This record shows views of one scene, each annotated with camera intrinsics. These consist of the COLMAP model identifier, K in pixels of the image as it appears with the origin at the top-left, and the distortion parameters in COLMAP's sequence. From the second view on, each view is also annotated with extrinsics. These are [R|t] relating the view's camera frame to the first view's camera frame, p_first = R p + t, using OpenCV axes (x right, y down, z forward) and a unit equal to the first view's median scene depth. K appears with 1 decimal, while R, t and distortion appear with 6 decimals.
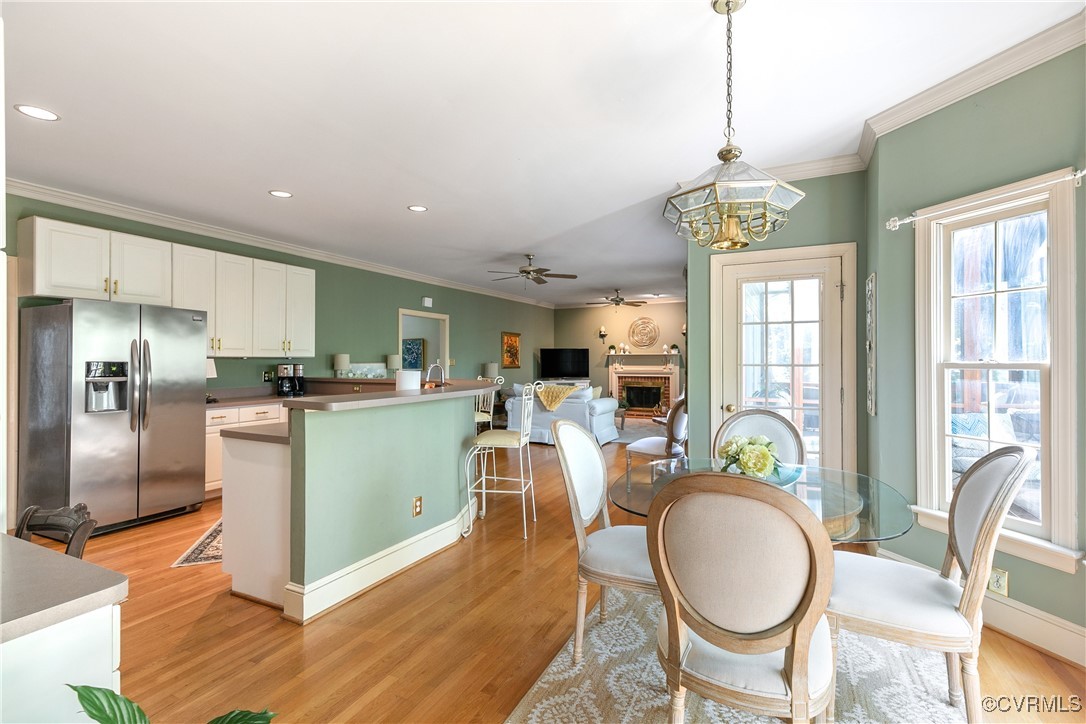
lens RADIAL K [[493.1, 0, 553.0], [0, 493.1, 361.5], [0, 0, 1]] dist [0.011053, -0.001390]
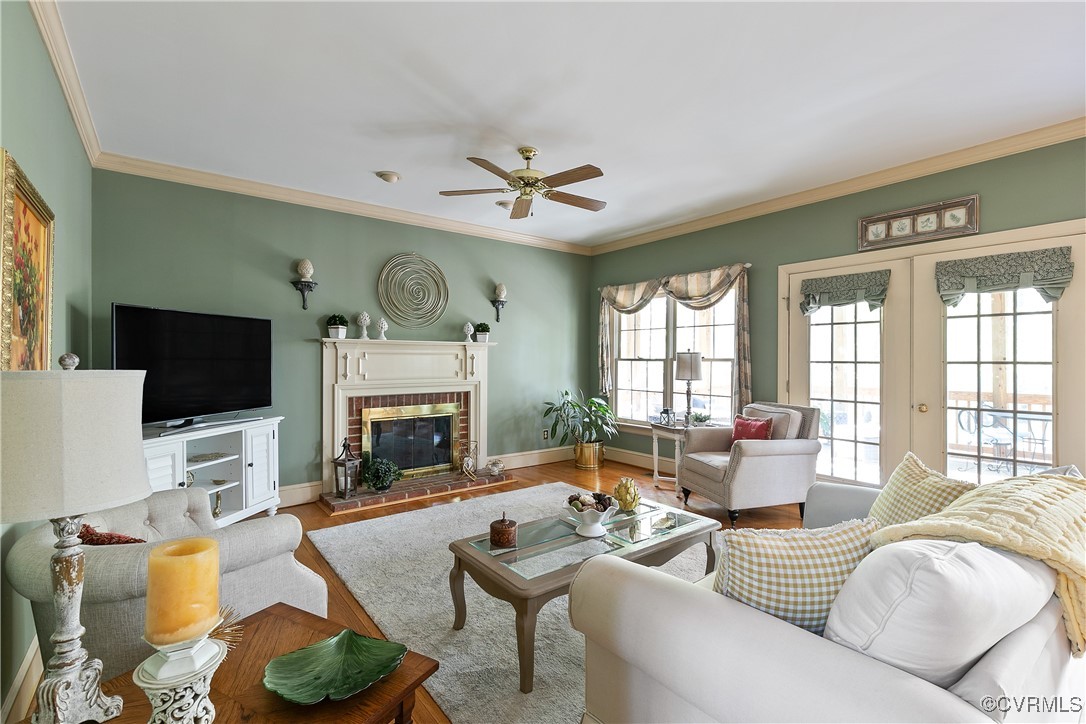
lens RADIAL K [[493.1, 0, 545.0], [0, 493.1, 360.3], [0, 0, 1]] dist [0.011053, -0.001390]
pose [[0.457657, 0.001496, 0.889128, -0.151157], [-0.002951, 0.999996, -0.000164, 0.000898], [-0.889124, -0.002549, 0.457660, 0.764422]]
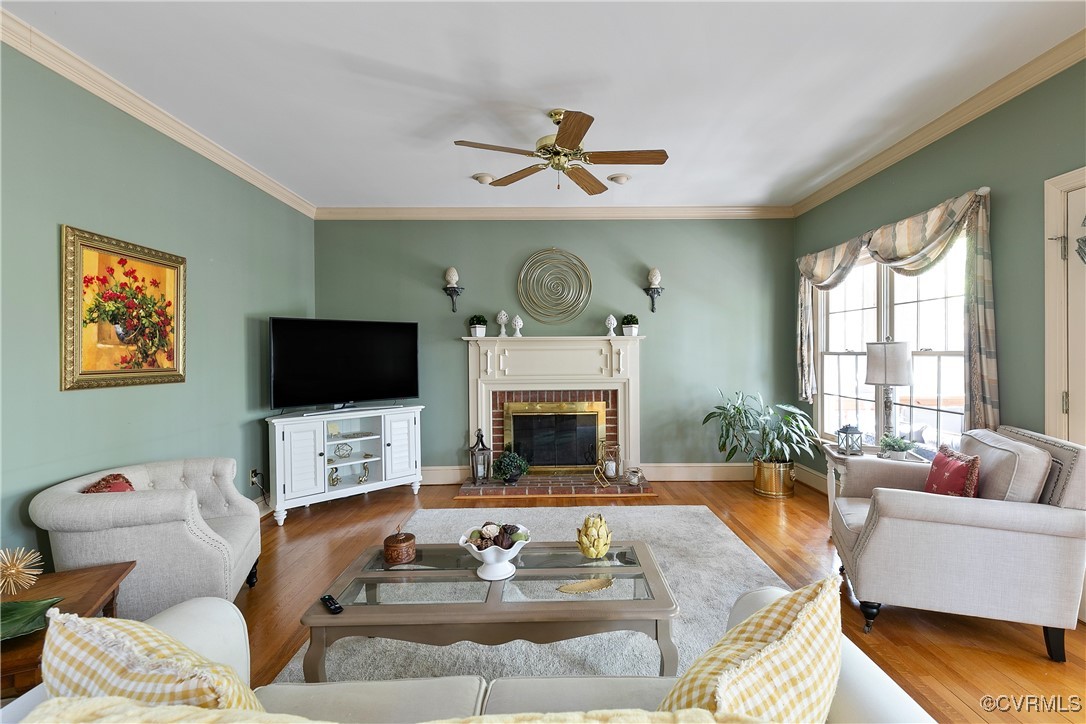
lens RADIAL K [[493.1, 0, 552.4], [0, 493.1, 358.1], [0, 0, 1]] dist [0.011053, -0.001390]
pose [[0.899538, -0.007607, 0.436776, -0.000921], [0.004817, 0.999960, 0.007493, -0.000520], [-0.436816, -0.004636, 0.899539, 0.676920]]
